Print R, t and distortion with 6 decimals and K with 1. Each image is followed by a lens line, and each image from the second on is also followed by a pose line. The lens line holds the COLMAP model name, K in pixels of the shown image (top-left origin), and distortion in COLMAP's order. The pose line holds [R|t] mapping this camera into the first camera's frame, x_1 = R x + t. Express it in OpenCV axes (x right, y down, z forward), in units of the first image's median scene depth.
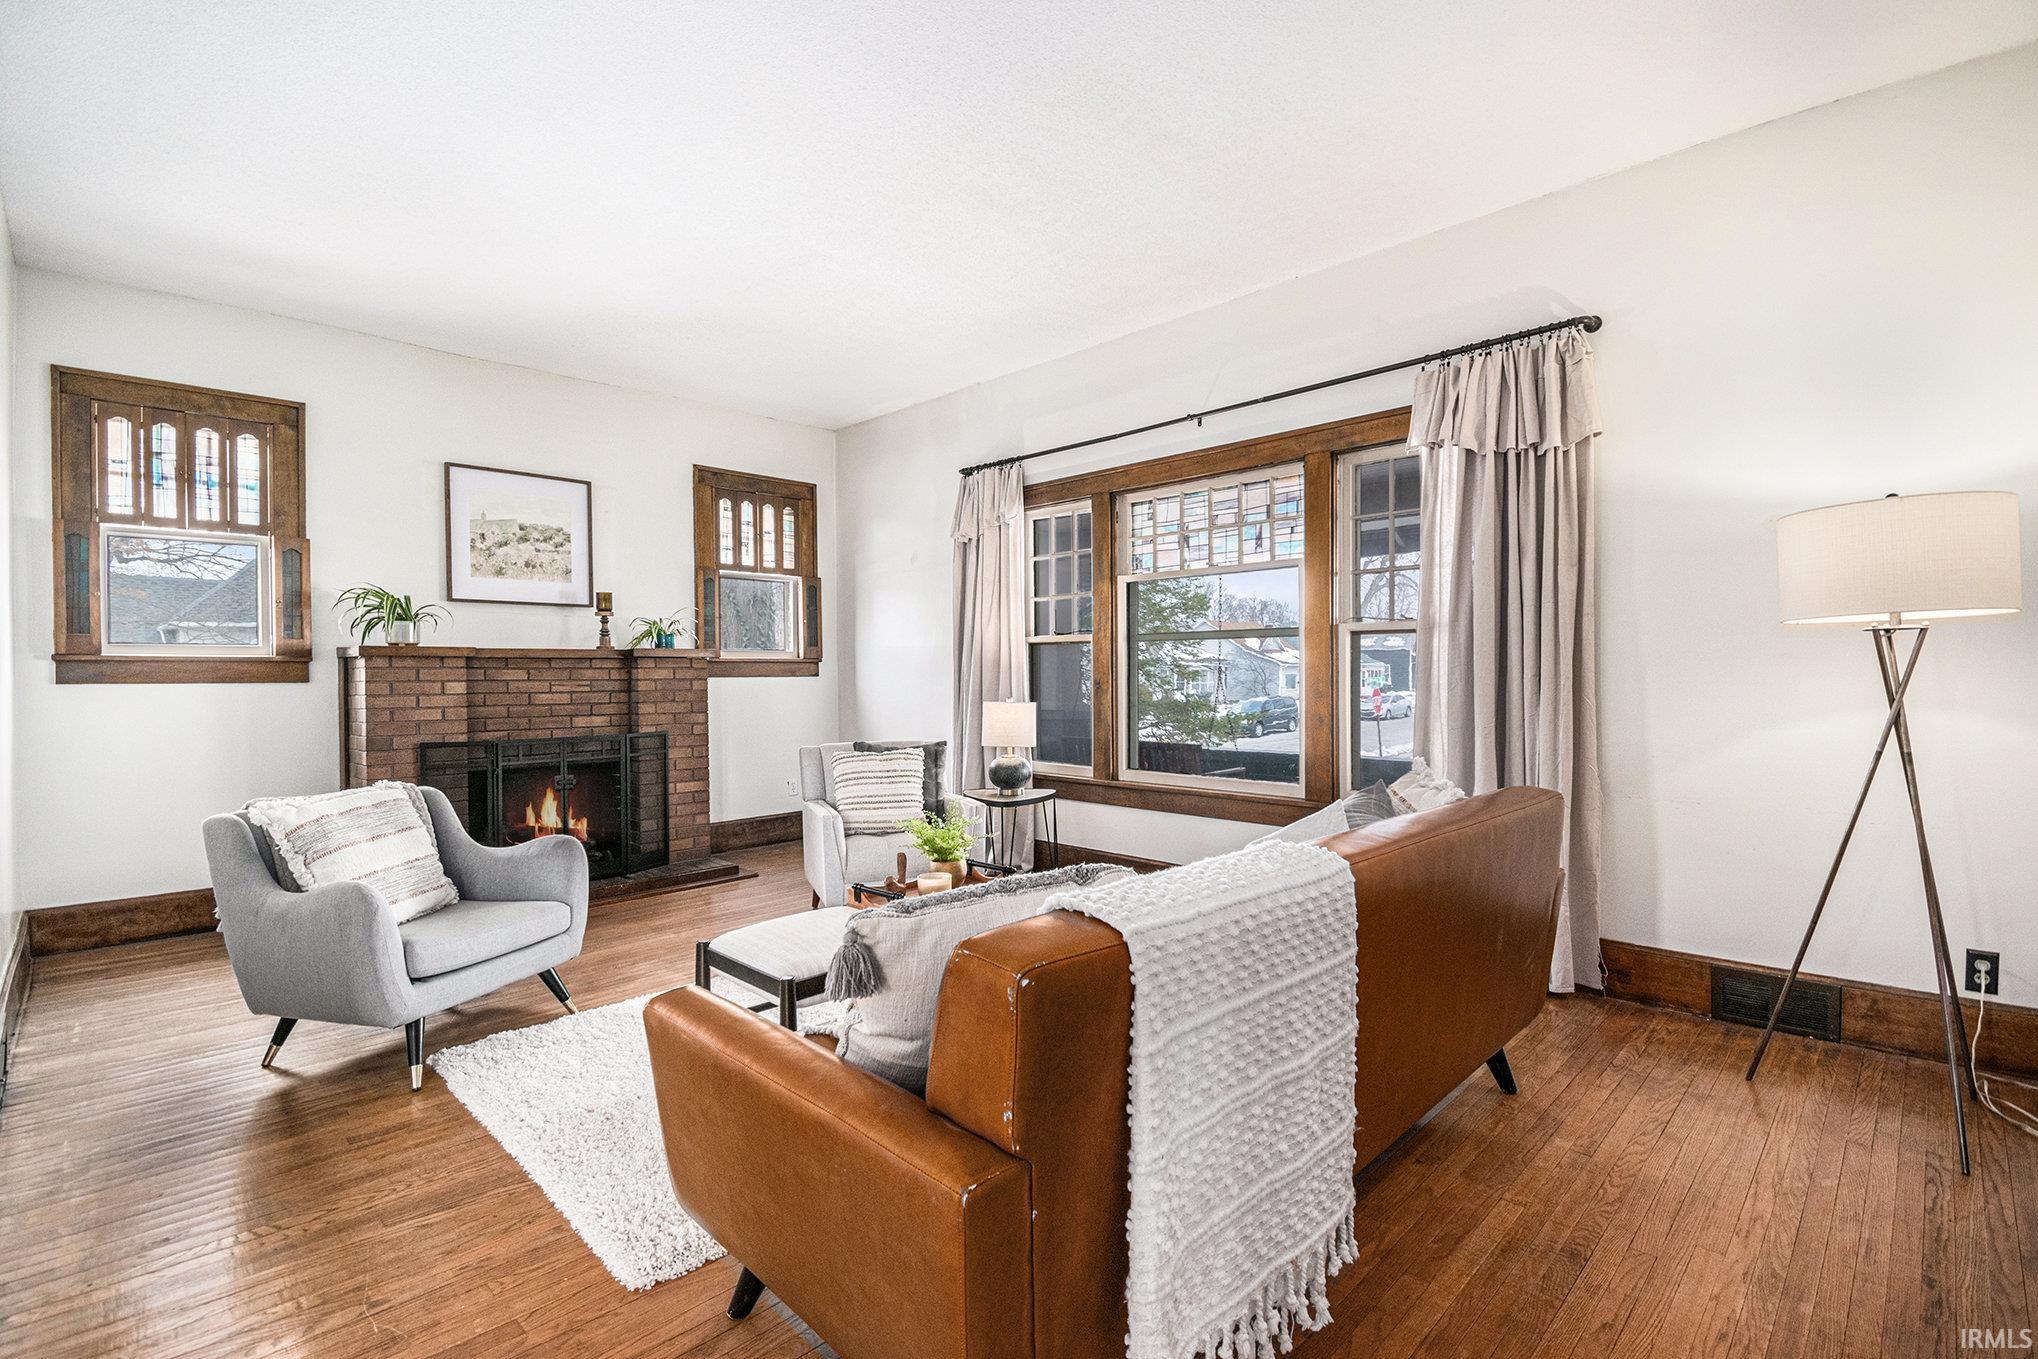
lens RADIAL K [[937.4, 0, 1038.8], [0, 937.4, 675.2], [0, 0, 1]] dist [-0.000814, -0.000568]
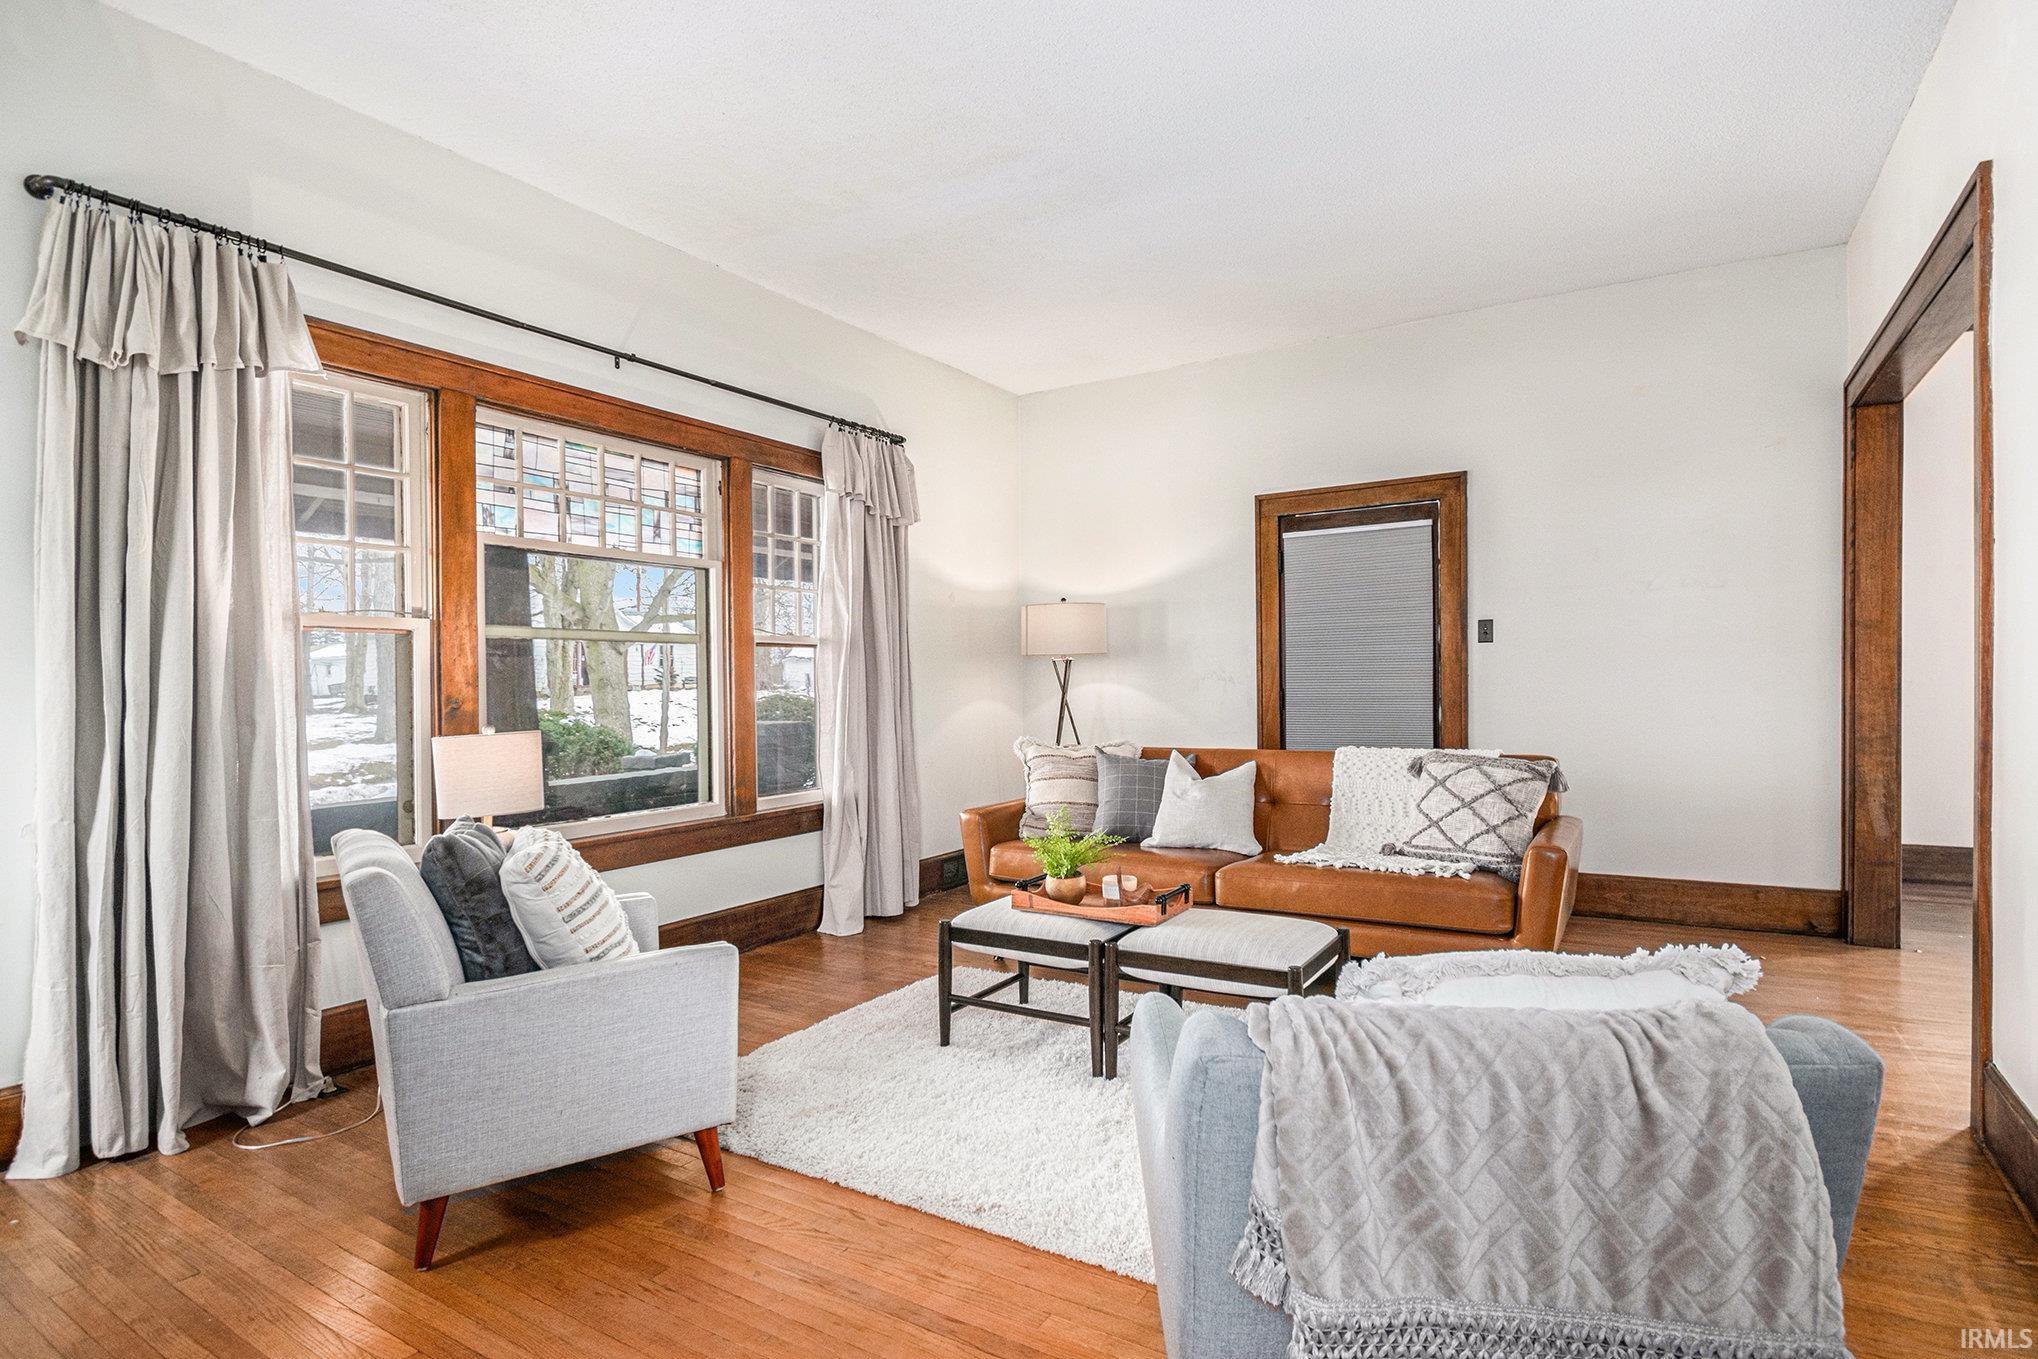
lens RADIAL K [[1008.0, 0, 1019.0], [0, 1008.0, 679.5], [0, 0, 1]] dist [0.000527, 0.000041]
pose [[-0.218525, 0.004104, 0.975823, -0.732033], [0.009797, 0.999950, -0.002011, -0.001053], [-0.975782, 0.009121, -0.218554, 0.873023]]
